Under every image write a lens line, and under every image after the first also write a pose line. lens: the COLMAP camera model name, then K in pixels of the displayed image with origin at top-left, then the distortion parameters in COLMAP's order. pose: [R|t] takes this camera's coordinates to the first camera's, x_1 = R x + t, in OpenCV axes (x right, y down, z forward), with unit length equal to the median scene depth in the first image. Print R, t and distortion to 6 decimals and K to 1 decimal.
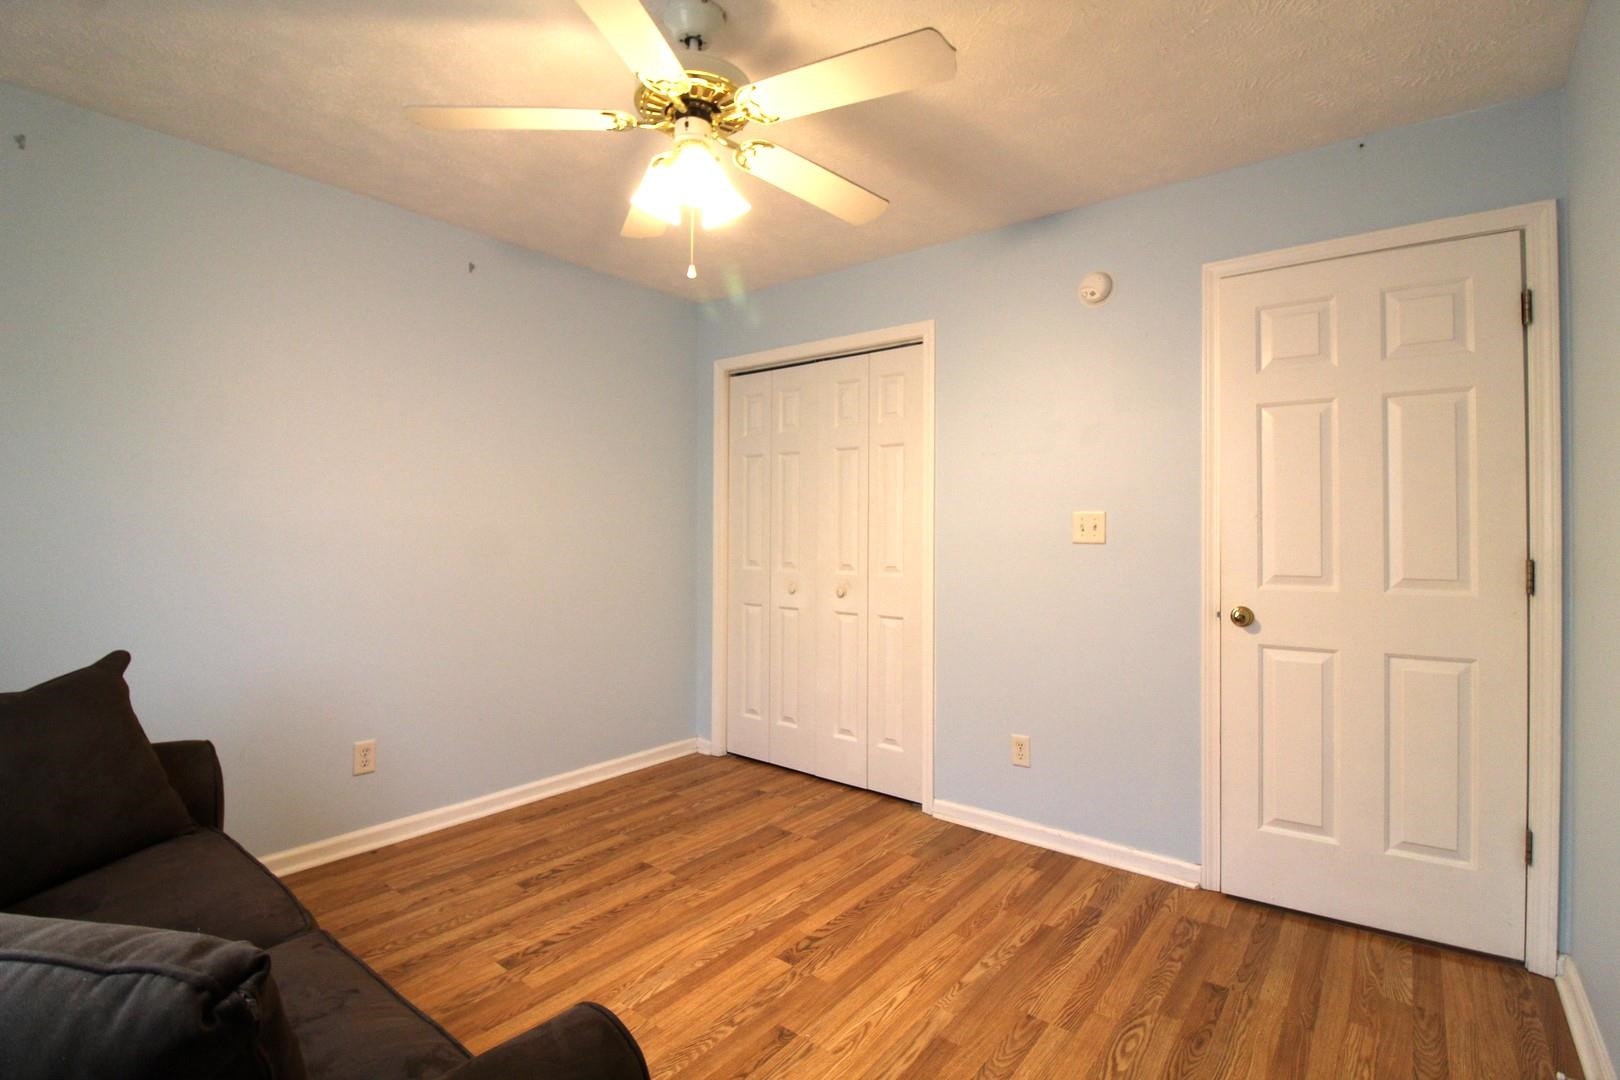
lens RADIAL K [[749.3, 0, 813.6], [0, 749.3, 526.4], [0, 0, 1]] dist [0.000717, -0.013388]
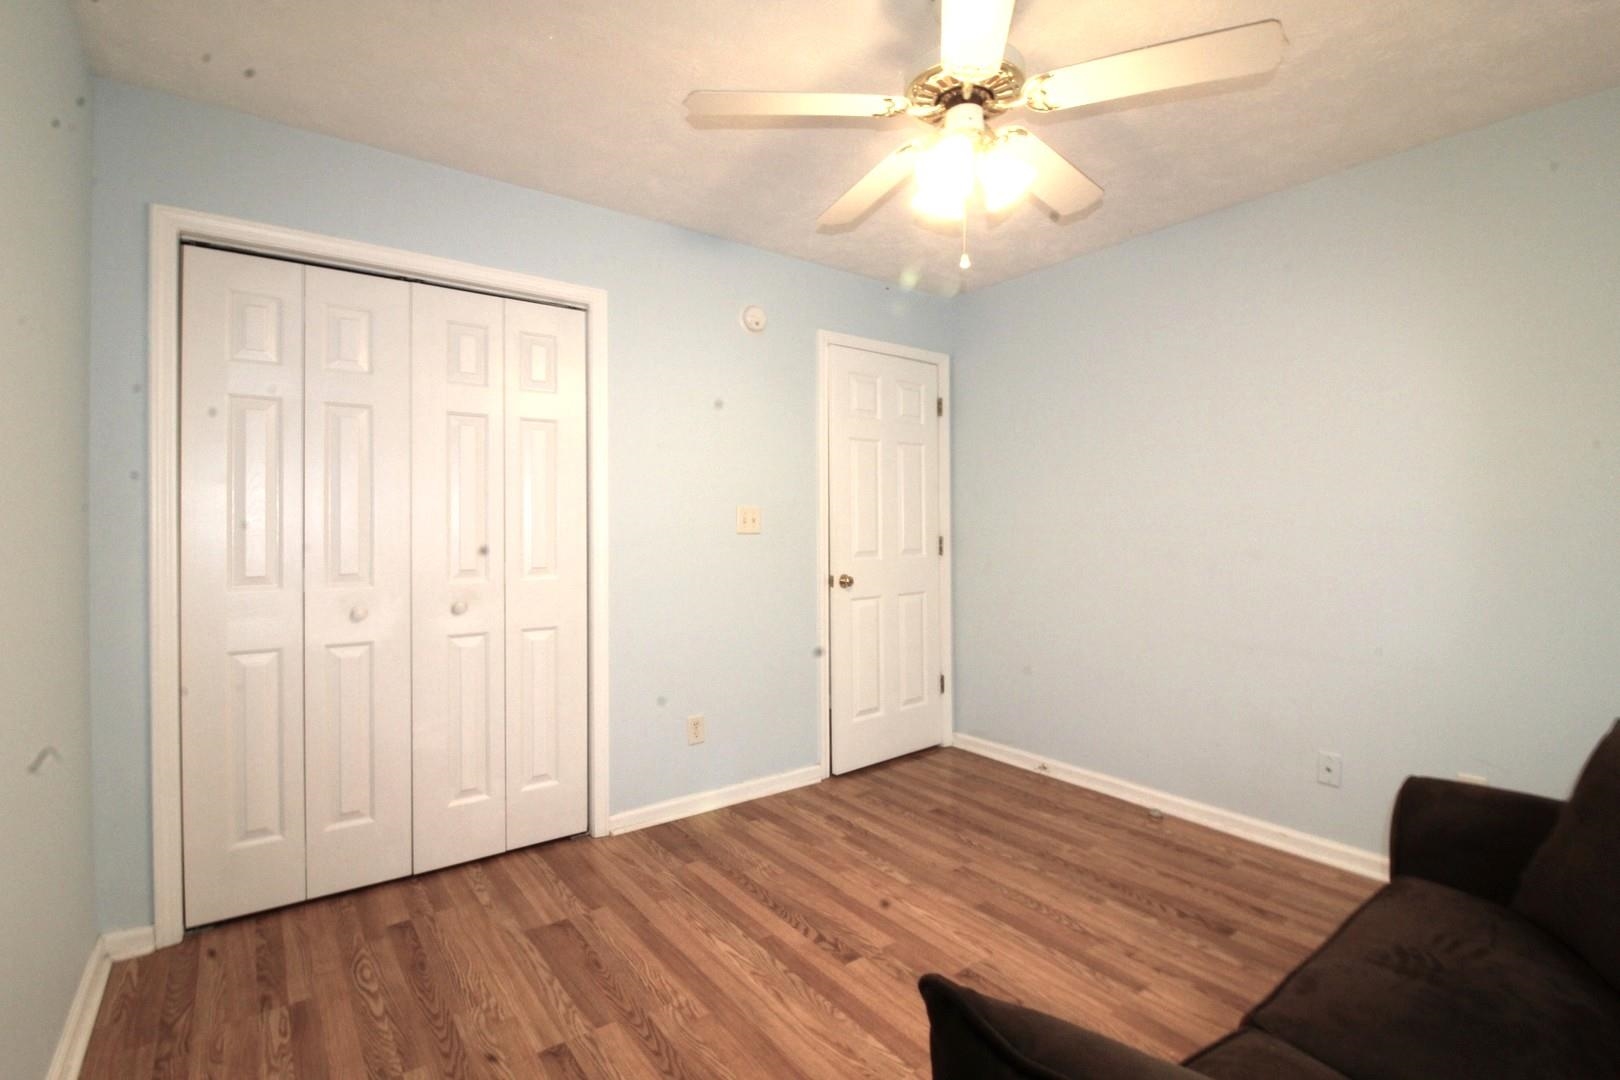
lens RADIAL K [[749.3, 0, 813.6], [0, 749.3, 526.4], [0, 0, 1]] dist [0.000717, -0.013388]
pose [[0.250605, -0.008344, 0.968053, -0.895147], [-0.001990, 0.999956, 0.009134, 0.000004], [-0.968087, -0.004215, 0.250577, 0.720339]]
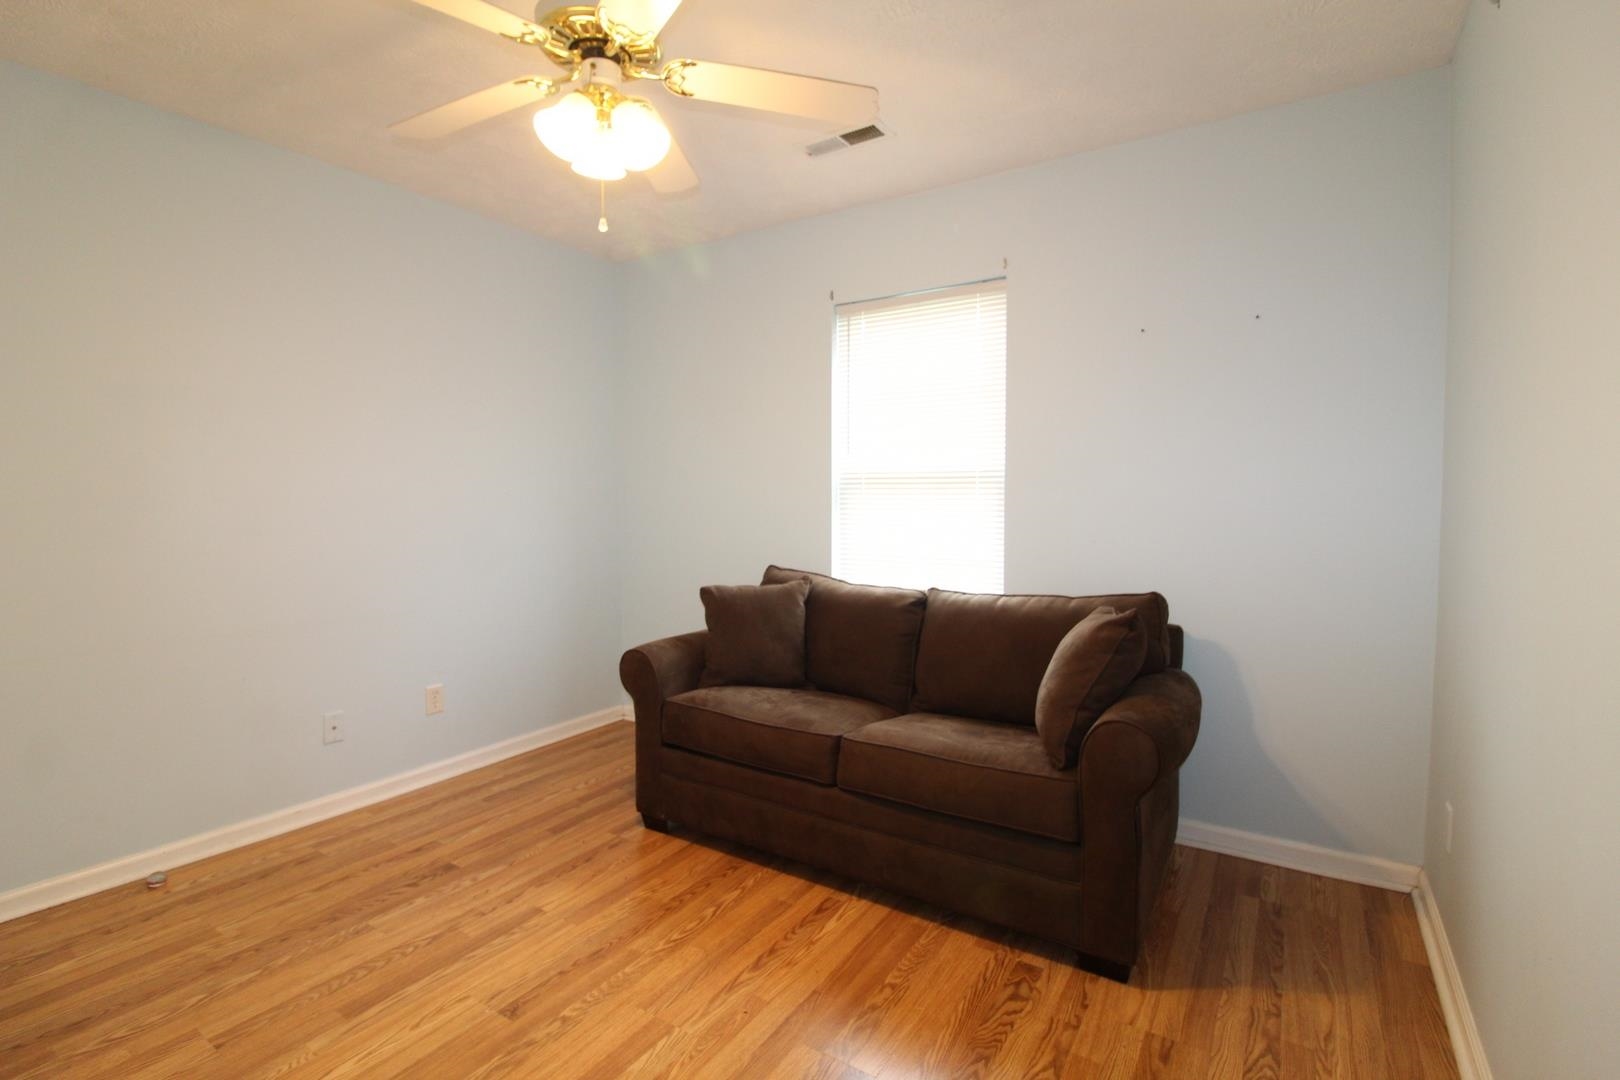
lens RADIAL K [[749.3, 0, 813.6], [0, 749.3, 526.4], [0, 0, 1]] dist [0.000717, -0.013388]
pose [[-0.994899, -0.000211, -0.100878, -0.255635], [-0.003597, 0.999436, 0.033391, 0.007962], [0.100814, 0.033584, -0.994338, 1.519273]]
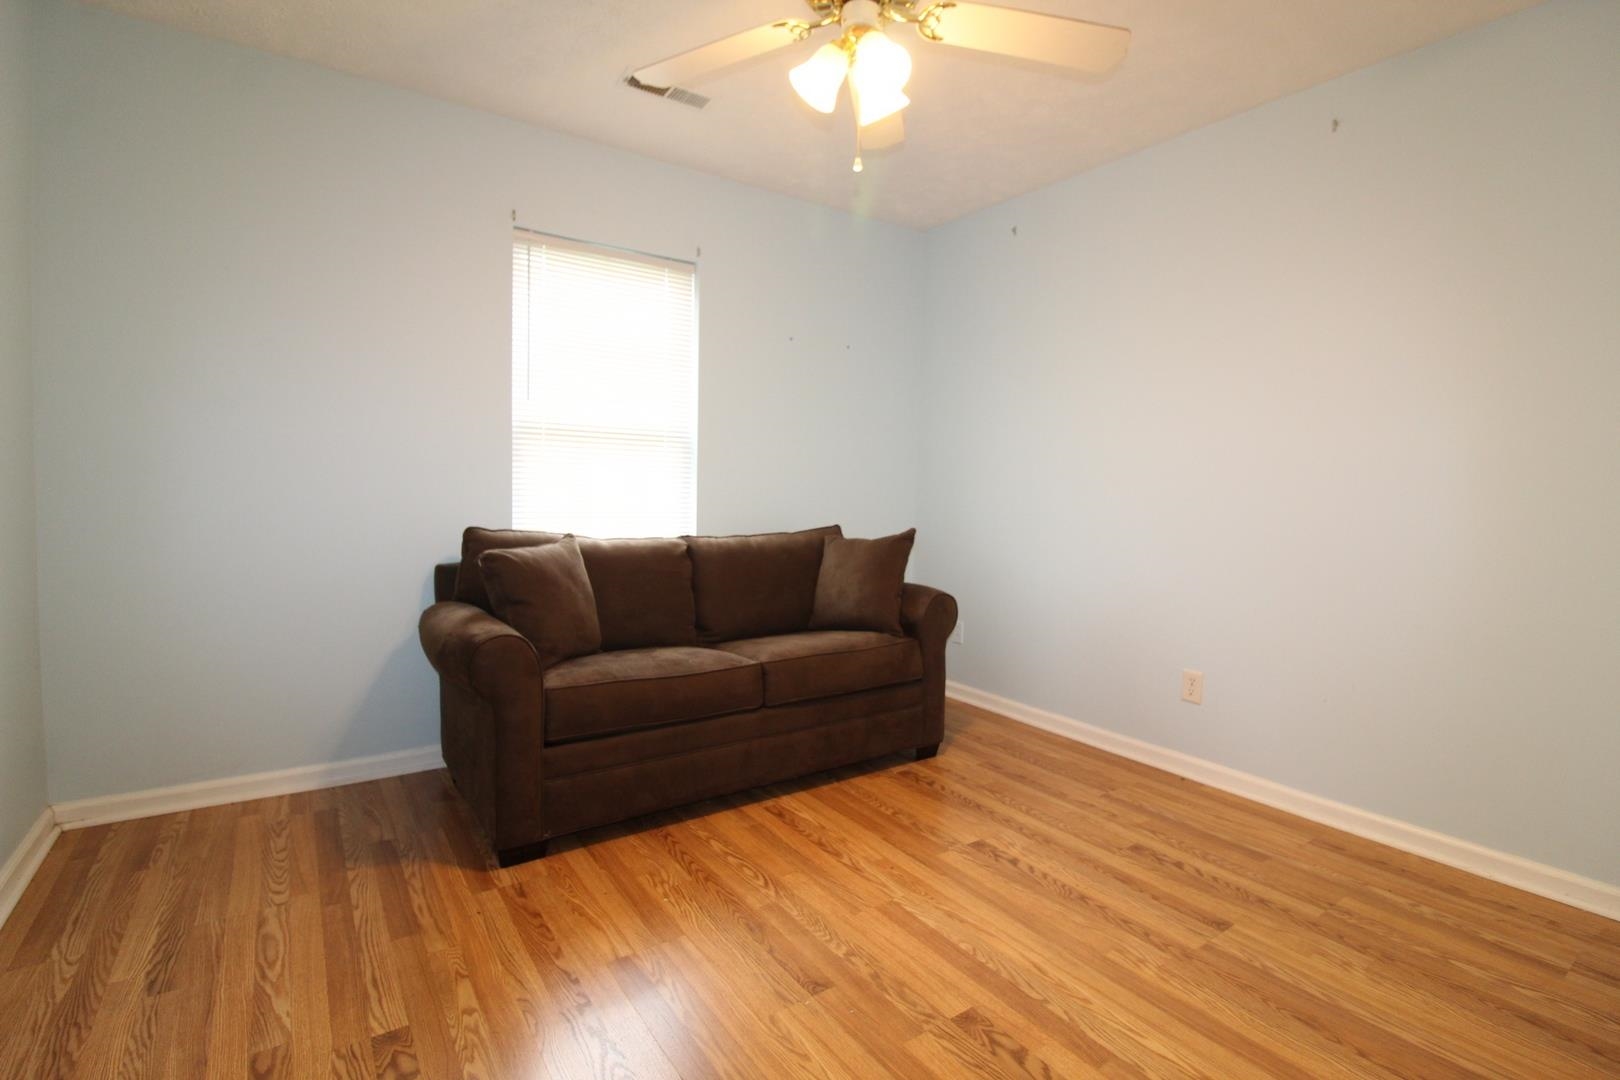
lens RADIAL K [[749.3, 0, 813.6], [0, 749.3, 526.4], [0, 0, 1]] dist [0.000717, -0.013388]
pose [[-0.285488, 0.036719, -0.957679, 0.612765], [-0.017956, 0.998885, 0.043651, 0.067189], [0.958214, 0.029658, -0.284510, 0.942582]]
